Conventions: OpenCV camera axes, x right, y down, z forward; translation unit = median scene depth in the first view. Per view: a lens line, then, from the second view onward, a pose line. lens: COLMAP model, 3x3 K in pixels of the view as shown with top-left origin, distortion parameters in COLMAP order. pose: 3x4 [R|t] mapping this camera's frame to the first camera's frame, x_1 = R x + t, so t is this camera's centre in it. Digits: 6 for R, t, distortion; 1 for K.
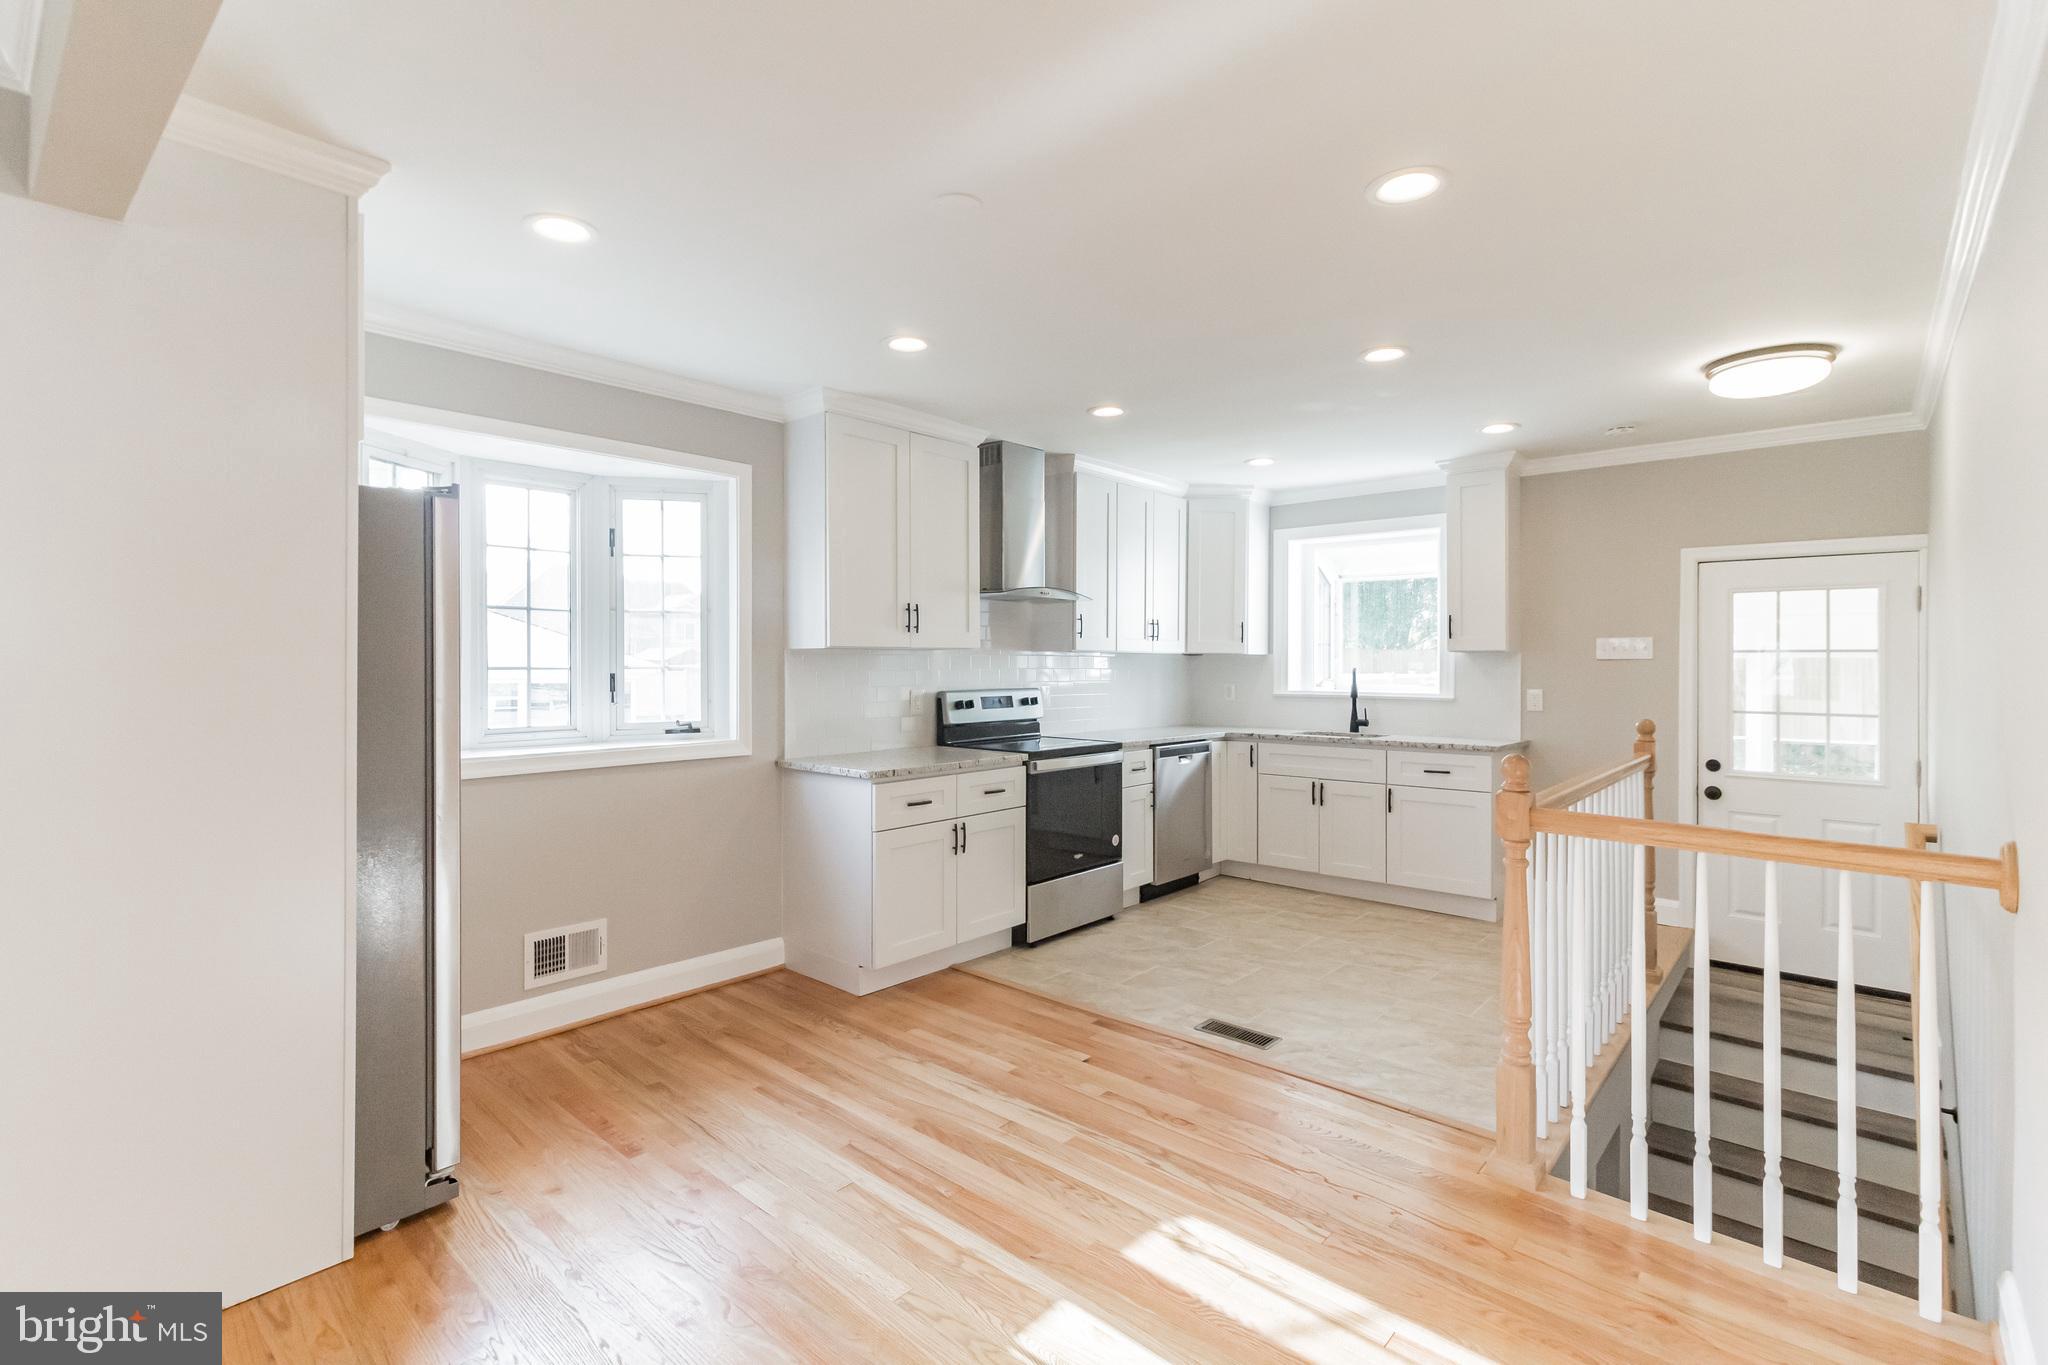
lens RADIAL K [[965.5, 0, 1021.6], [0, 965.5, 663.9], [0, 0, 1]] dist [0.001713, 0.000058]
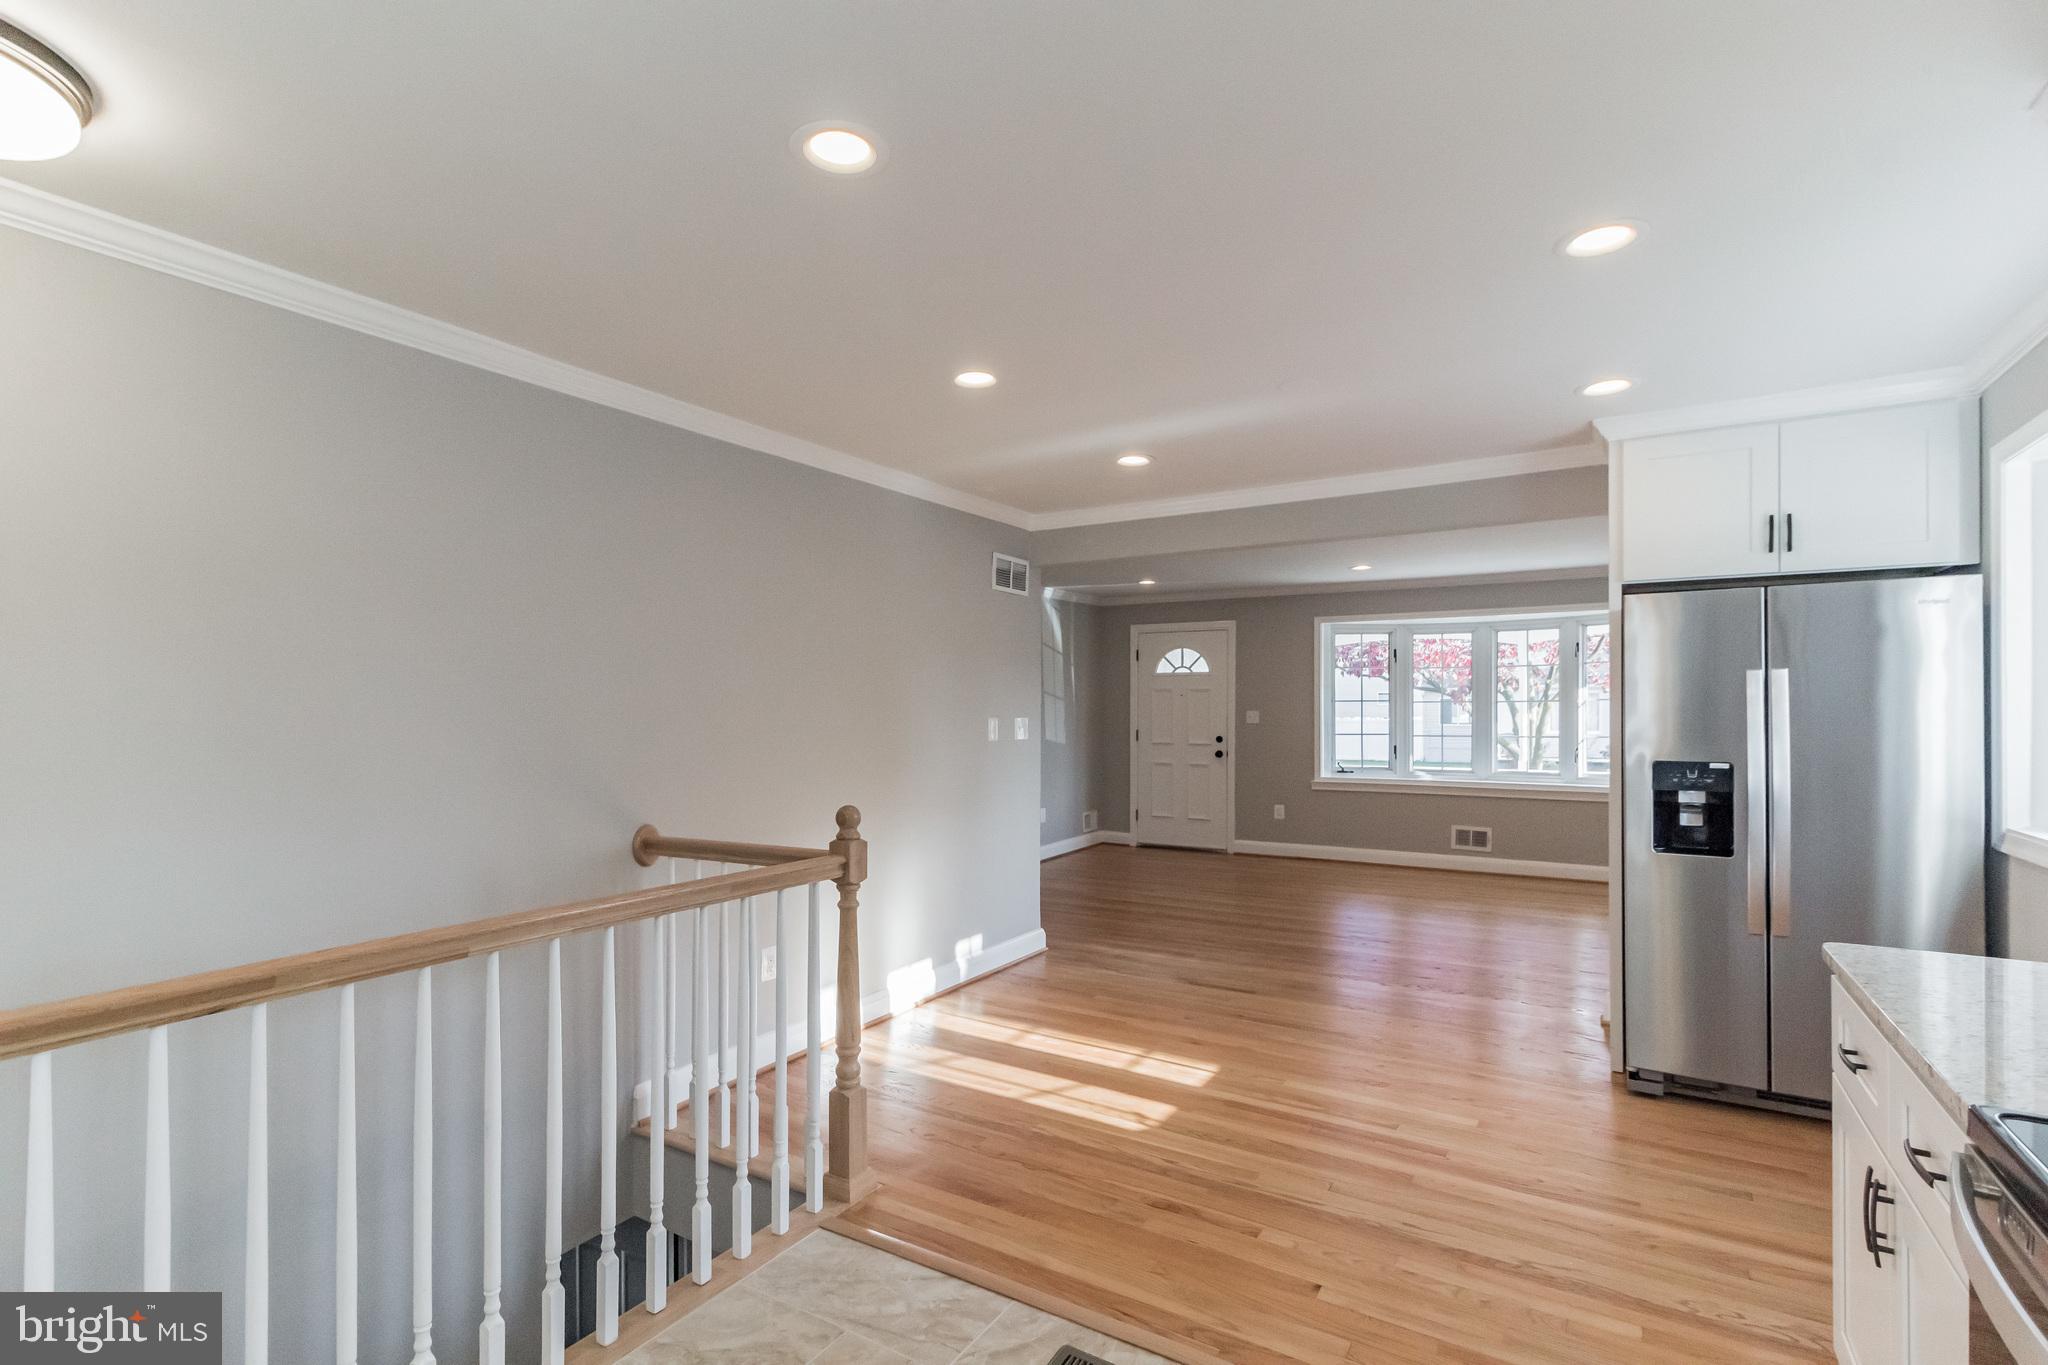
lens RADIAL K [[971.3, 0, 1013.0], [0, 971.3, 712.7], [0, 0, 1]] dist [0.001174, 0.000027]
pose [[-0.987993, 0.000742, -0.154500, 0.244126], [-0.000303, 0.999977, 0.006743, -0.009099], [0.154501, 0.006708, -0.987970, 1.029895]]
